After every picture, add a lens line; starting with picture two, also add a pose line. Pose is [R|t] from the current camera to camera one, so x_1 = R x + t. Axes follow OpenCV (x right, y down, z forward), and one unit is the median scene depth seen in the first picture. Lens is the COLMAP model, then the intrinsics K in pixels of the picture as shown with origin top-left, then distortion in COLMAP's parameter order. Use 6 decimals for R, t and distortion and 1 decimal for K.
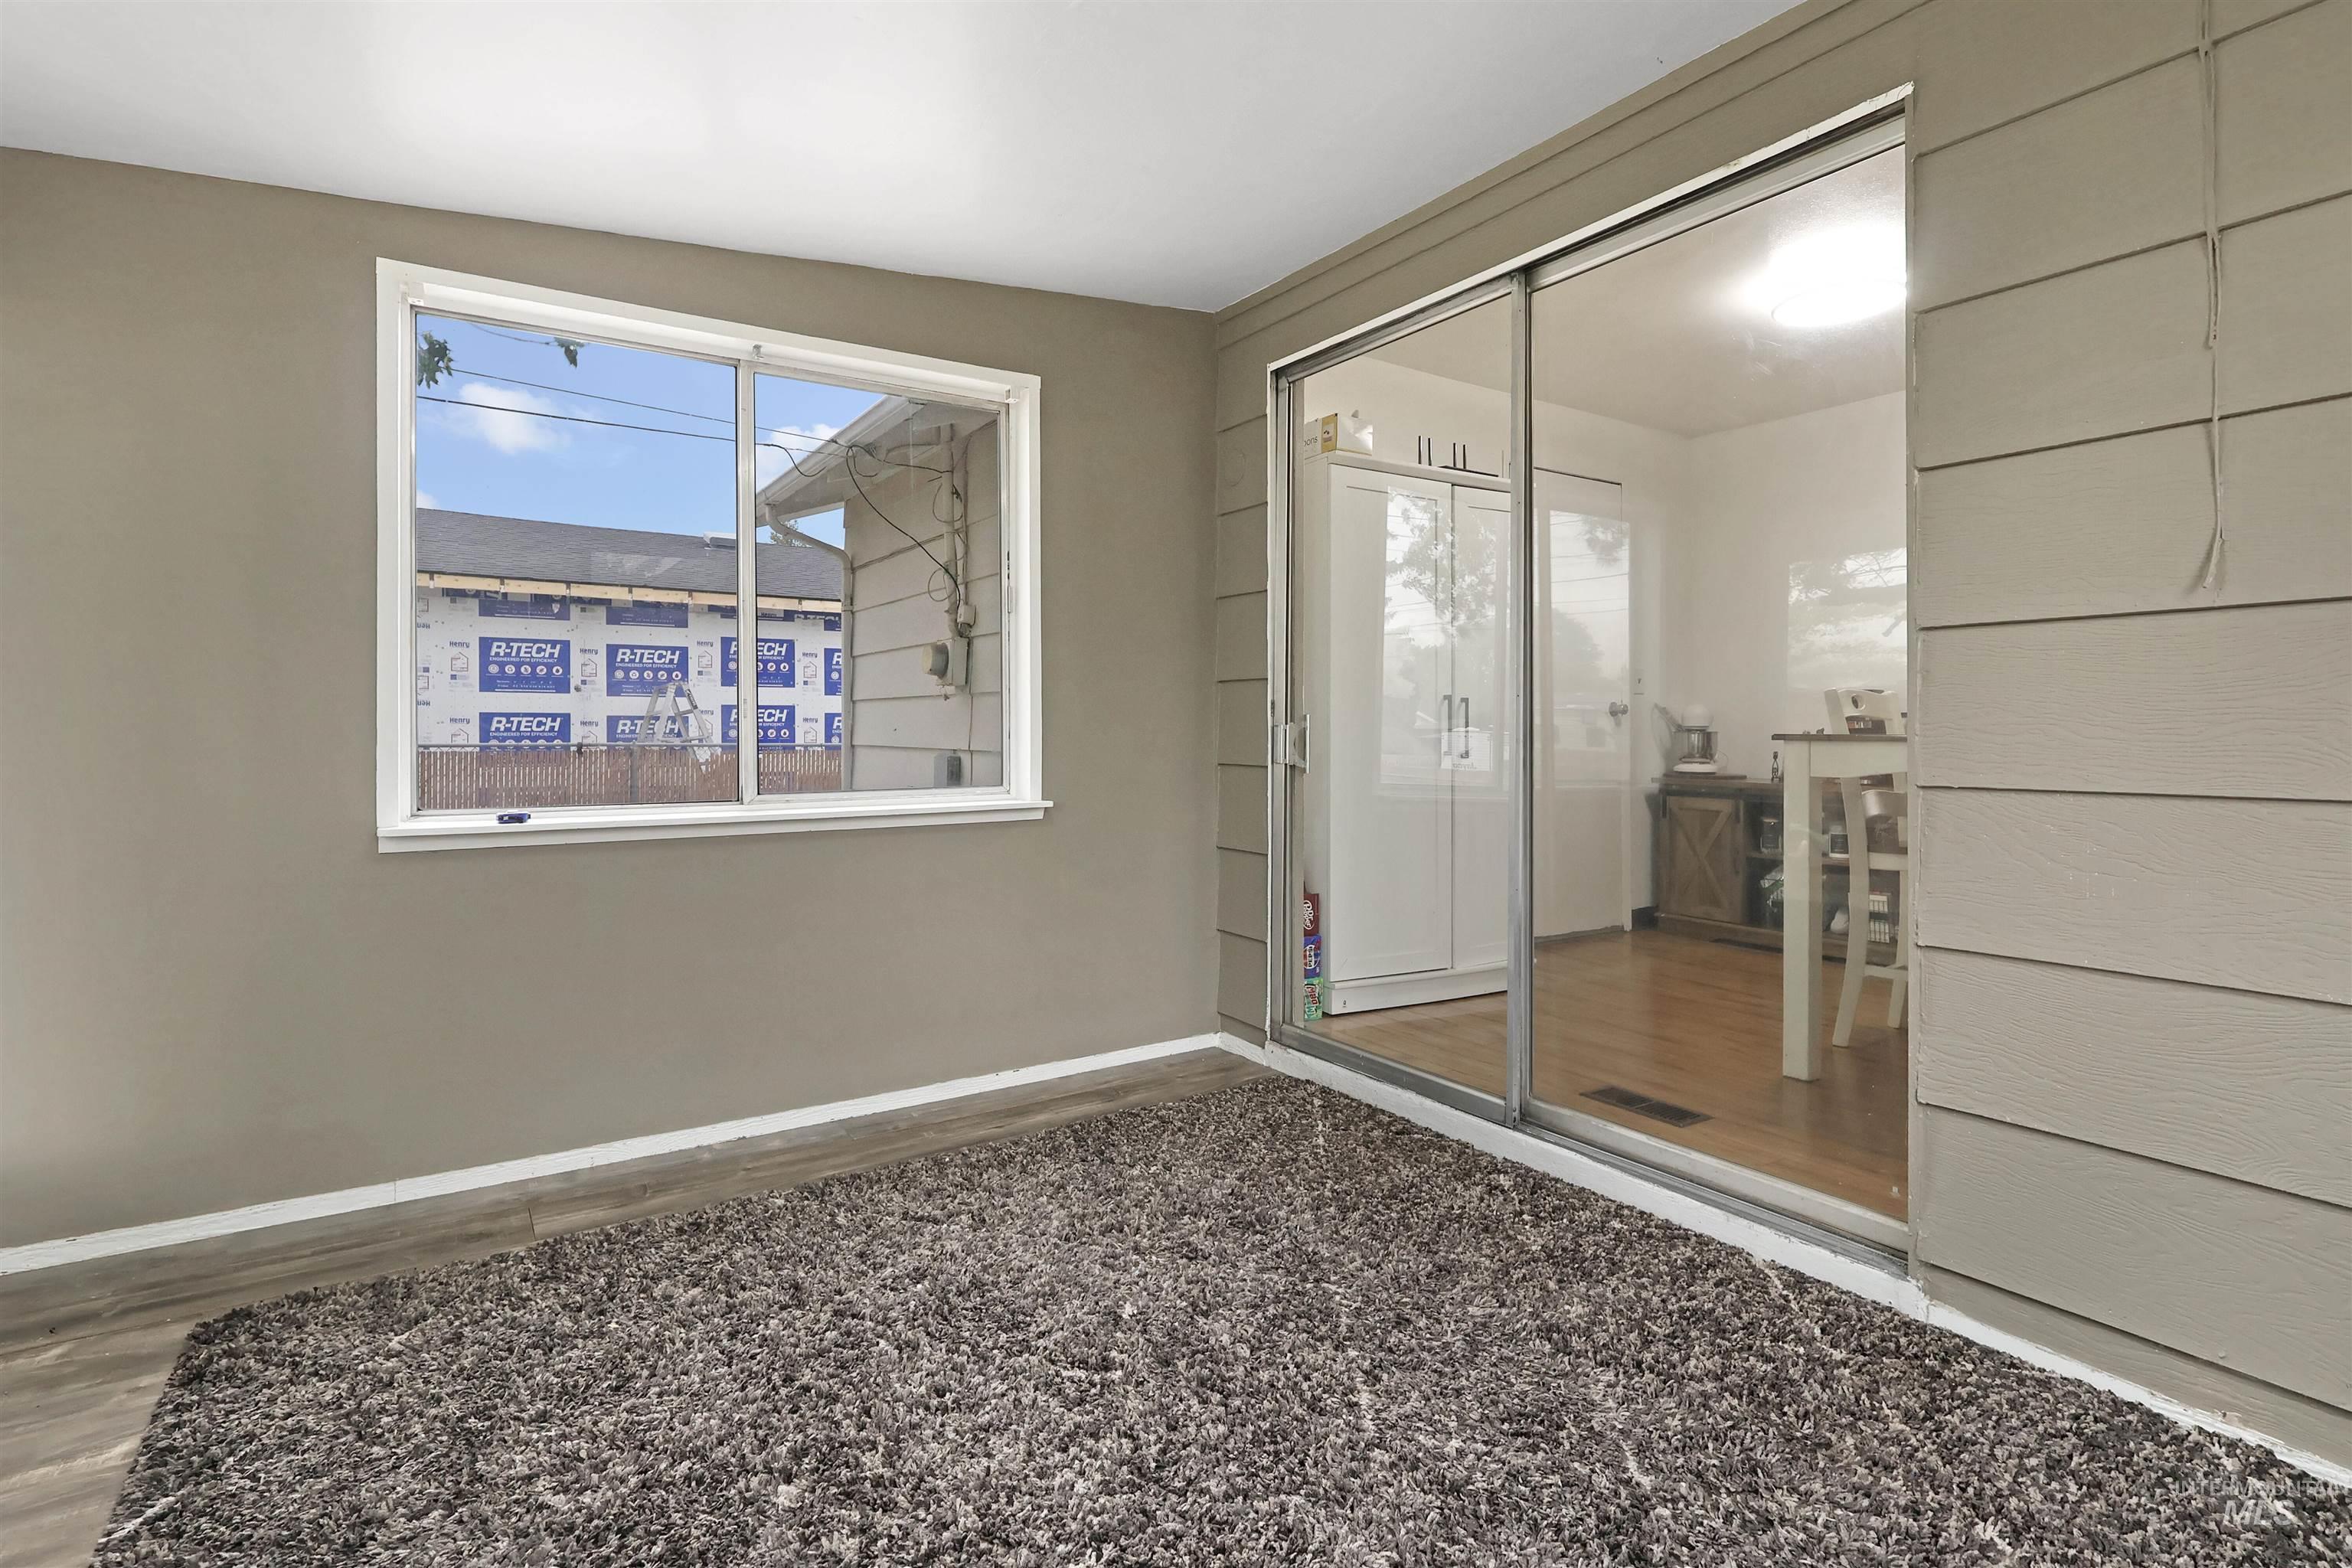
lens RADIAL K [[1122.5, 0, 1168.2], [0, 1122.5, 719.6], [0, 0, 1]] dist [0.001108, 0.000247]
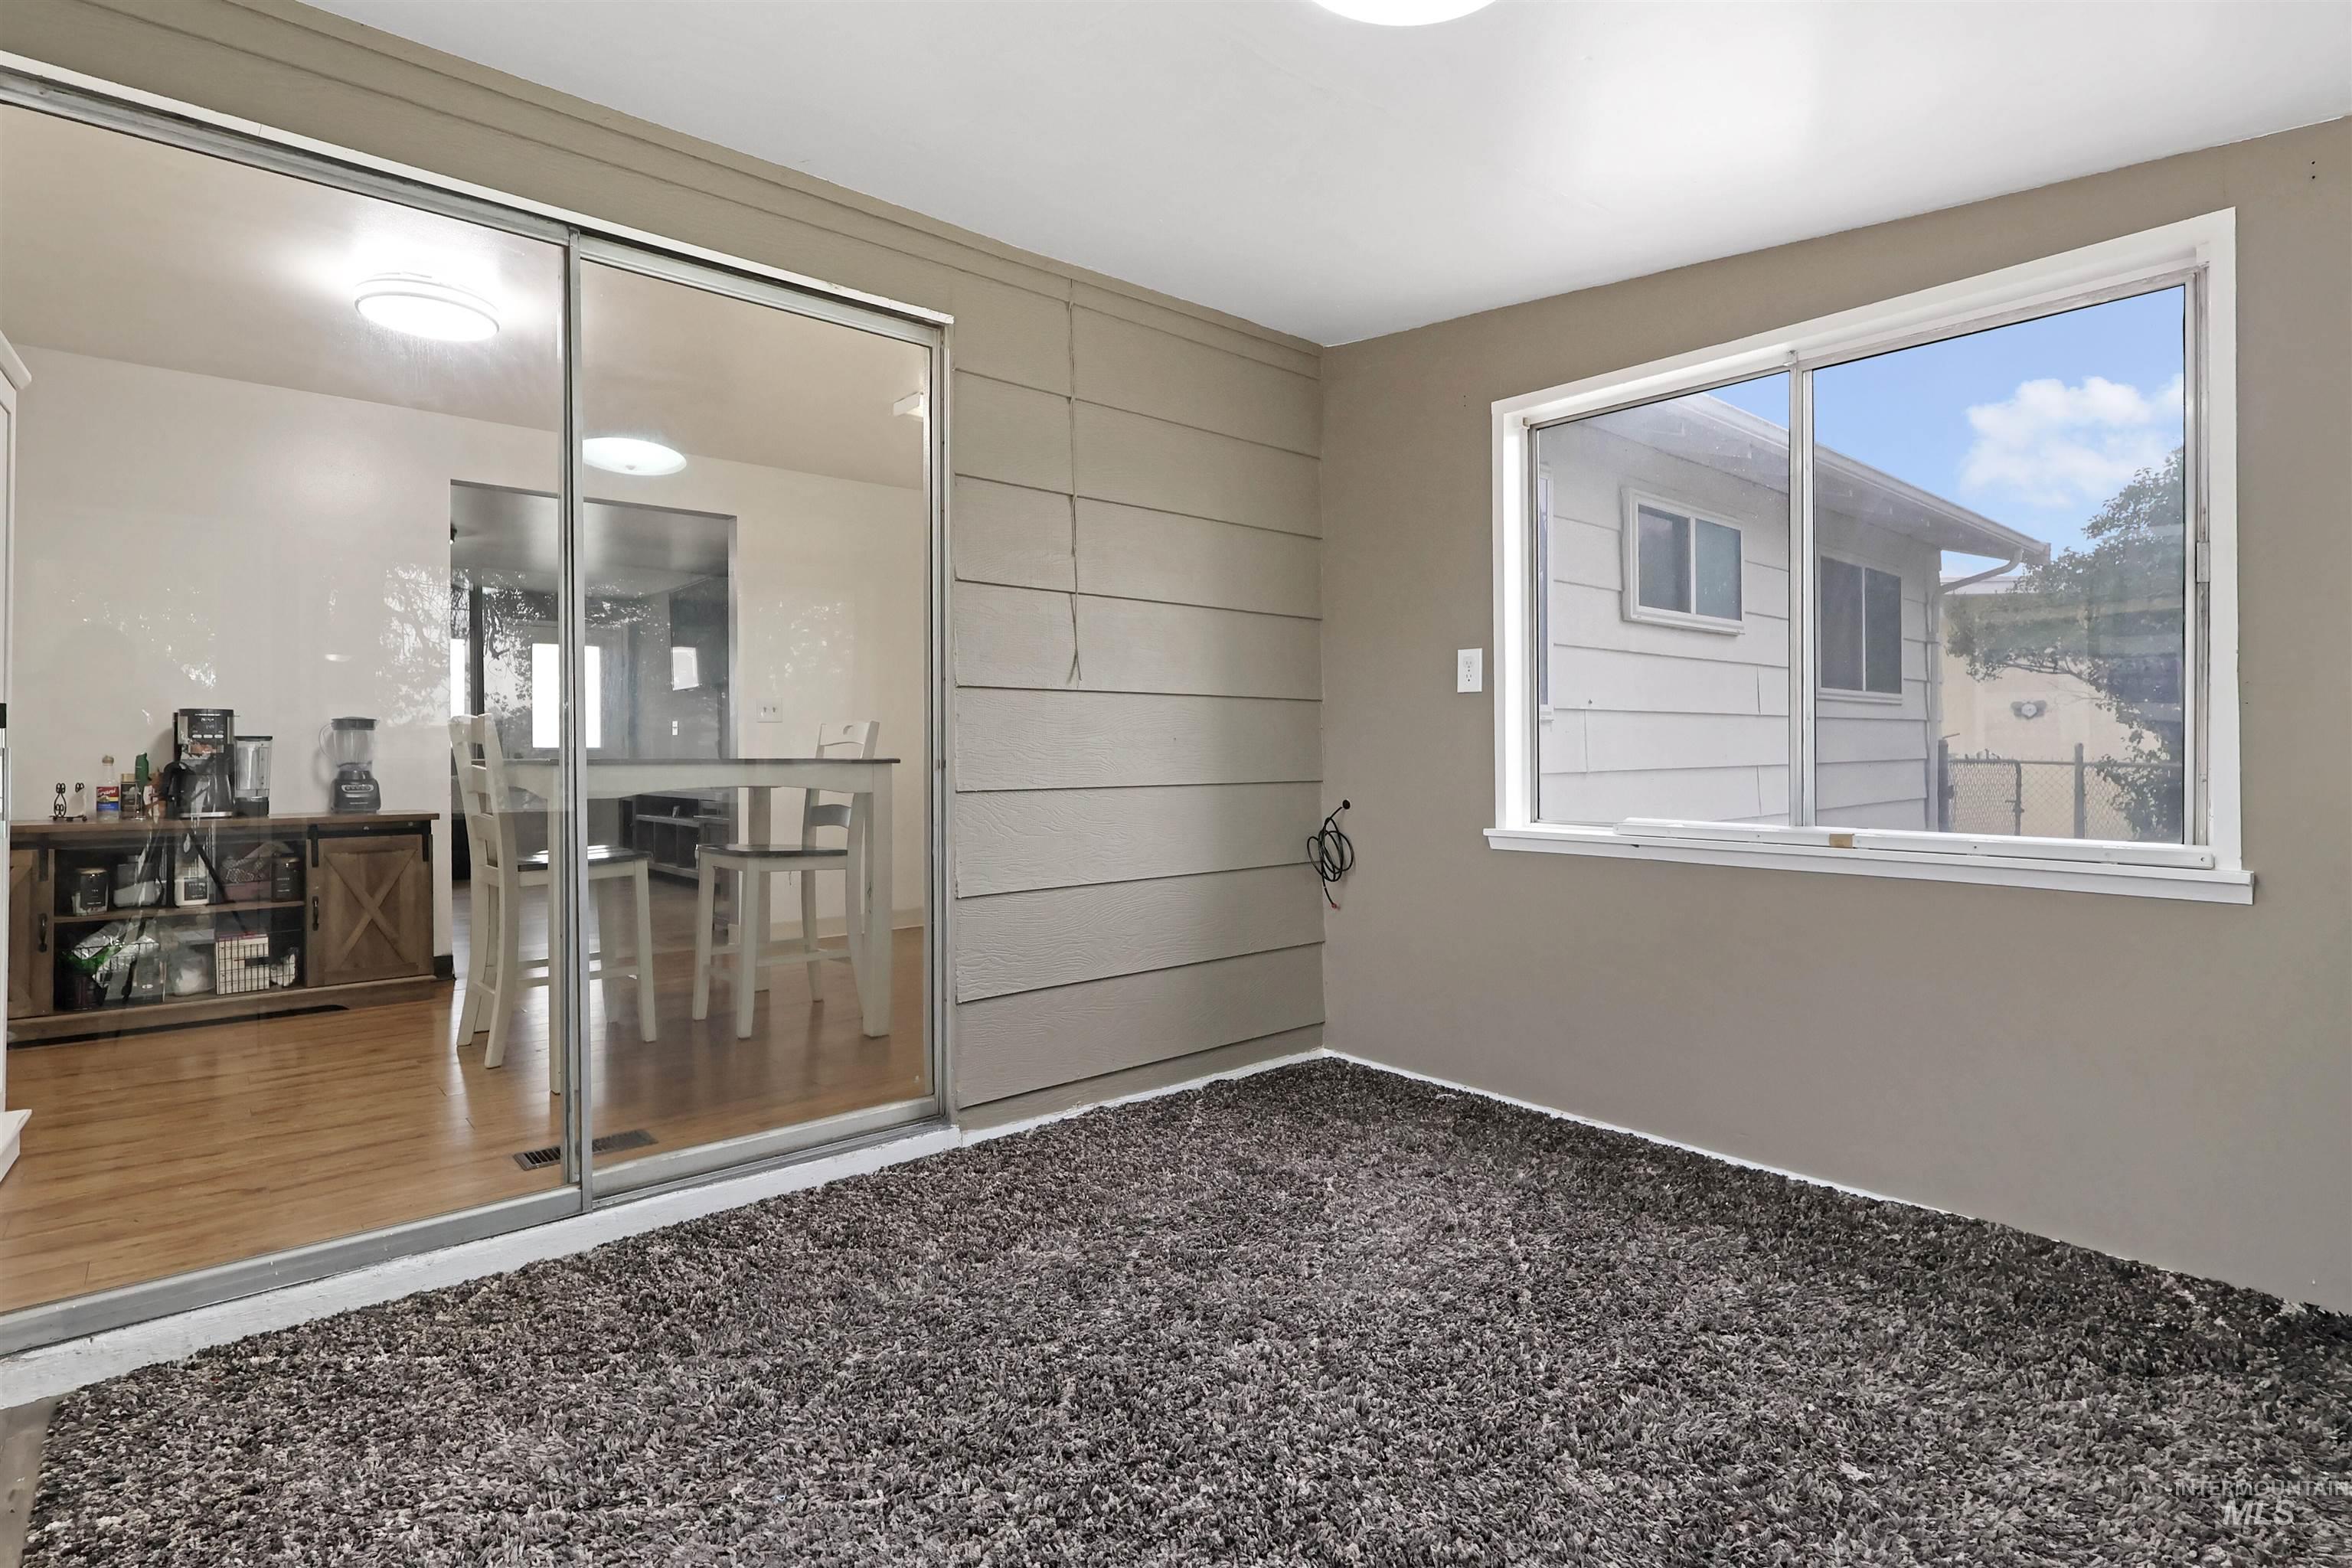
lens RADIAL K [[1284.5, 0, 1060.9], [0, 1284.5, 748.4], [0, 0, 1]] dist [-0.001149, -0.000124]
pose [[-0.139563, 0.002175, 0.990211, -0.972549], [-0.008575, 0.999957, -0.003405, 0.005131], [-0.990176, -0.008966, -0.139538, 1.032622]]
